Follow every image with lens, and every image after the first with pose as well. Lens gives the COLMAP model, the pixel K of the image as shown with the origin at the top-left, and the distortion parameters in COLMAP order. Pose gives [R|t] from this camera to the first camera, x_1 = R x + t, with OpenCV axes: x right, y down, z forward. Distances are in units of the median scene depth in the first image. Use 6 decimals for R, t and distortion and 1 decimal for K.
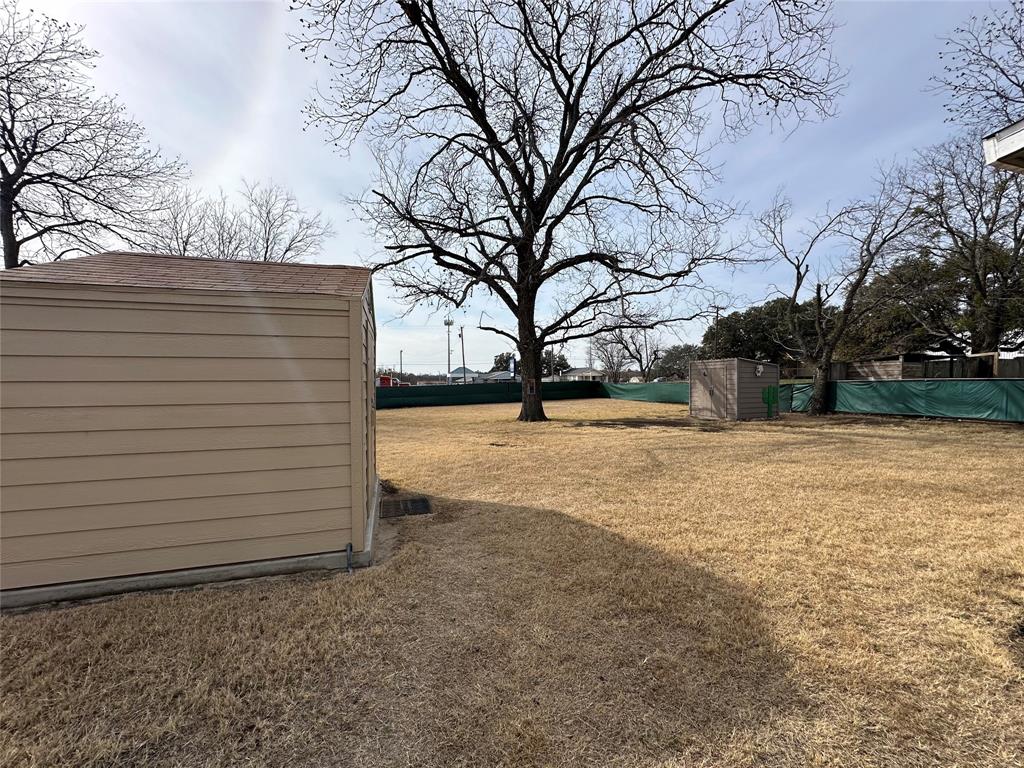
lens RADIAL K [[408.8, 0, 512.0], [0, 408.8, 384.0], [0, 0, 1]] dist [-0.003594, 0.000444]
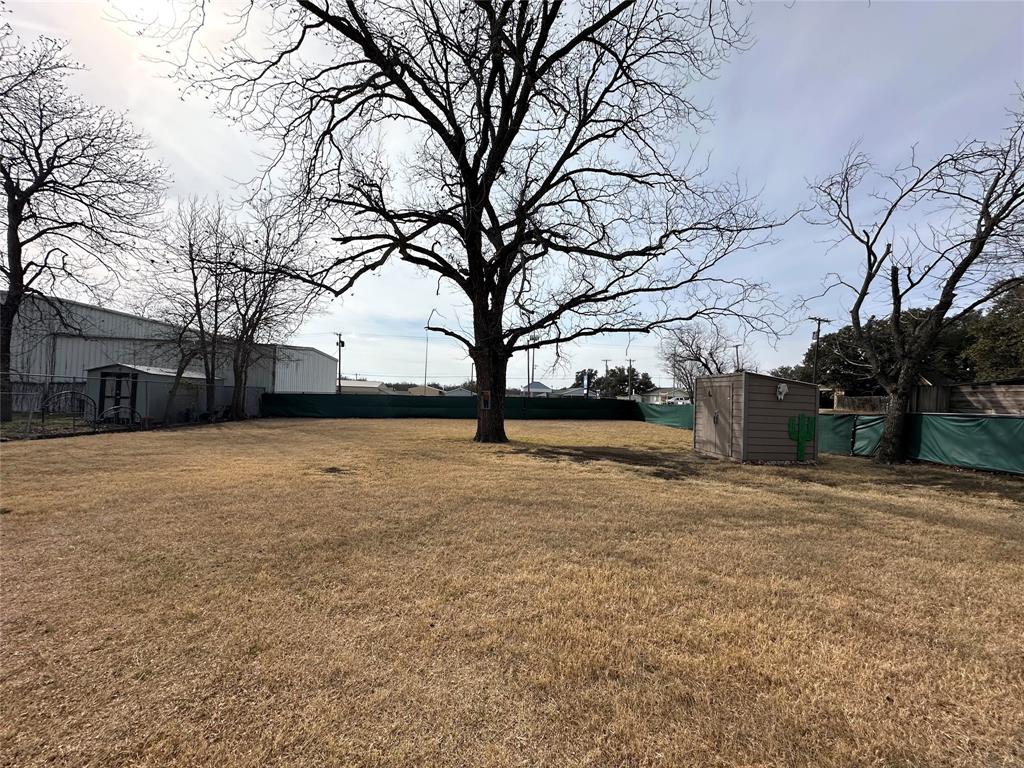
lens RADIAL K [[408.8, 0, 512.0], [0, 408.8, 384.0], [0, 0, 1]] dist [-0.003594, 0.000444]
pose [[0.974099, 0.038699, -0.222786, 0.286599], [-0.047398, 0.998303, -0.033832, -0.000724], [0.221098, 0.043516, 0.974280, 0.211389]]
